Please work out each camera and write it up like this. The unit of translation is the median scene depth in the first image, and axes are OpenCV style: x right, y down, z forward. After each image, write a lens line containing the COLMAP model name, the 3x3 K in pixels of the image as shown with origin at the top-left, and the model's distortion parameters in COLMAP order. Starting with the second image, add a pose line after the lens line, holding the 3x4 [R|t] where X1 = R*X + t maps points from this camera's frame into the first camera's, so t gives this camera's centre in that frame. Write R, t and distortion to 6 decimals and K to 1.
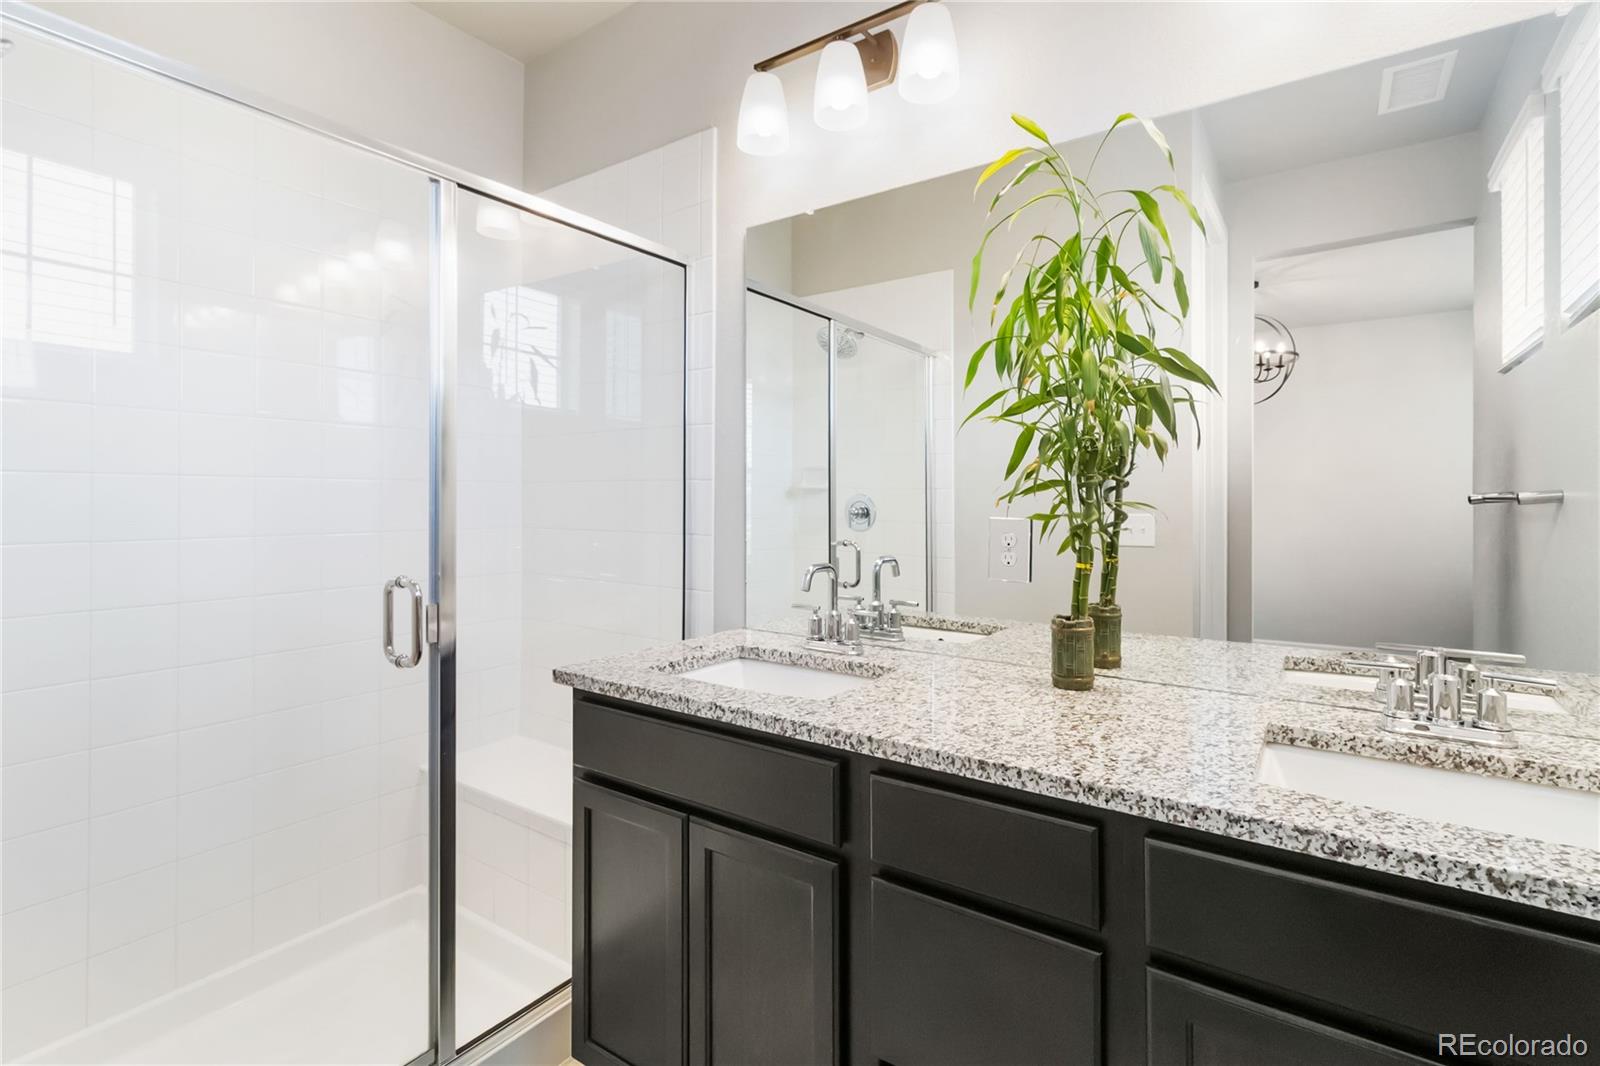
lens RADIAL K [[751.4, 0, 802.9], [0, 751.4, 528.2], [0, 0, 1]] dist [0.000274, 0.000429]
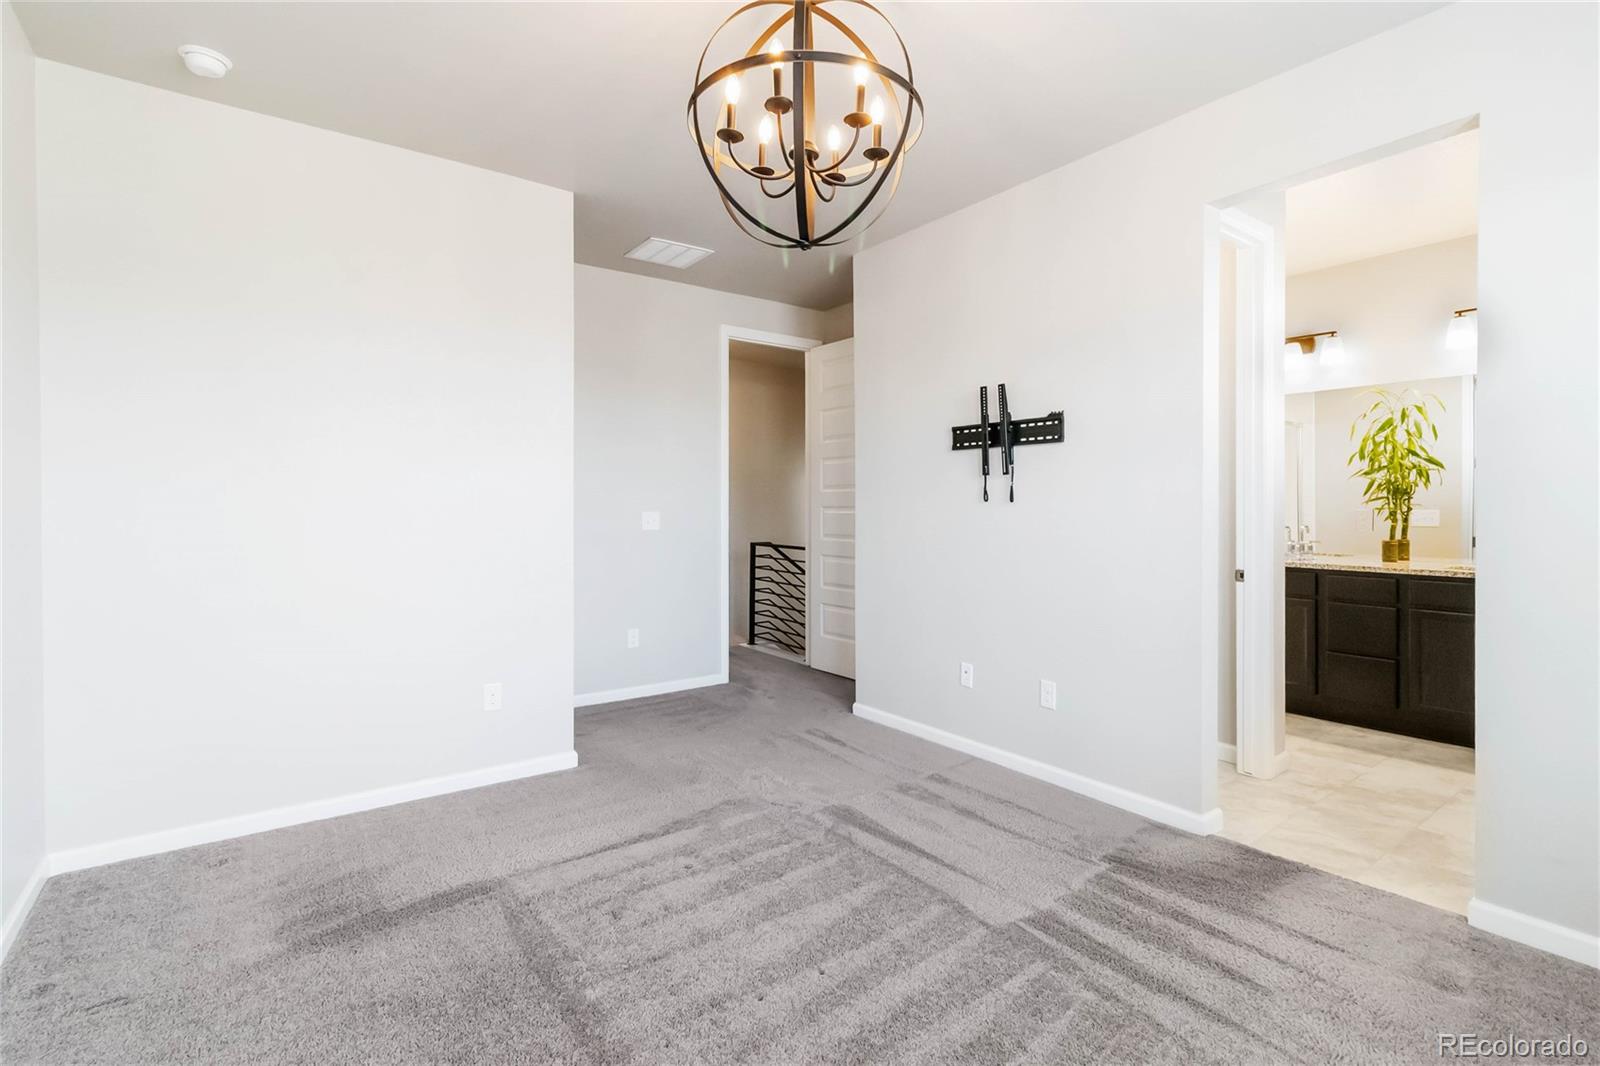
lens RADIAL K [[751.4, 0, 802.9], [0, 751.4, 528.2], [0, 0, 1]] dist [0.000274, 0.000429]
pose [[0.950563, 0.007520, -0.310442, -0.957099], [-0.008070, 0.999967, -0.000488, 0.084237], [0.310428, 0.002969, 0.950592, -2.635689]]
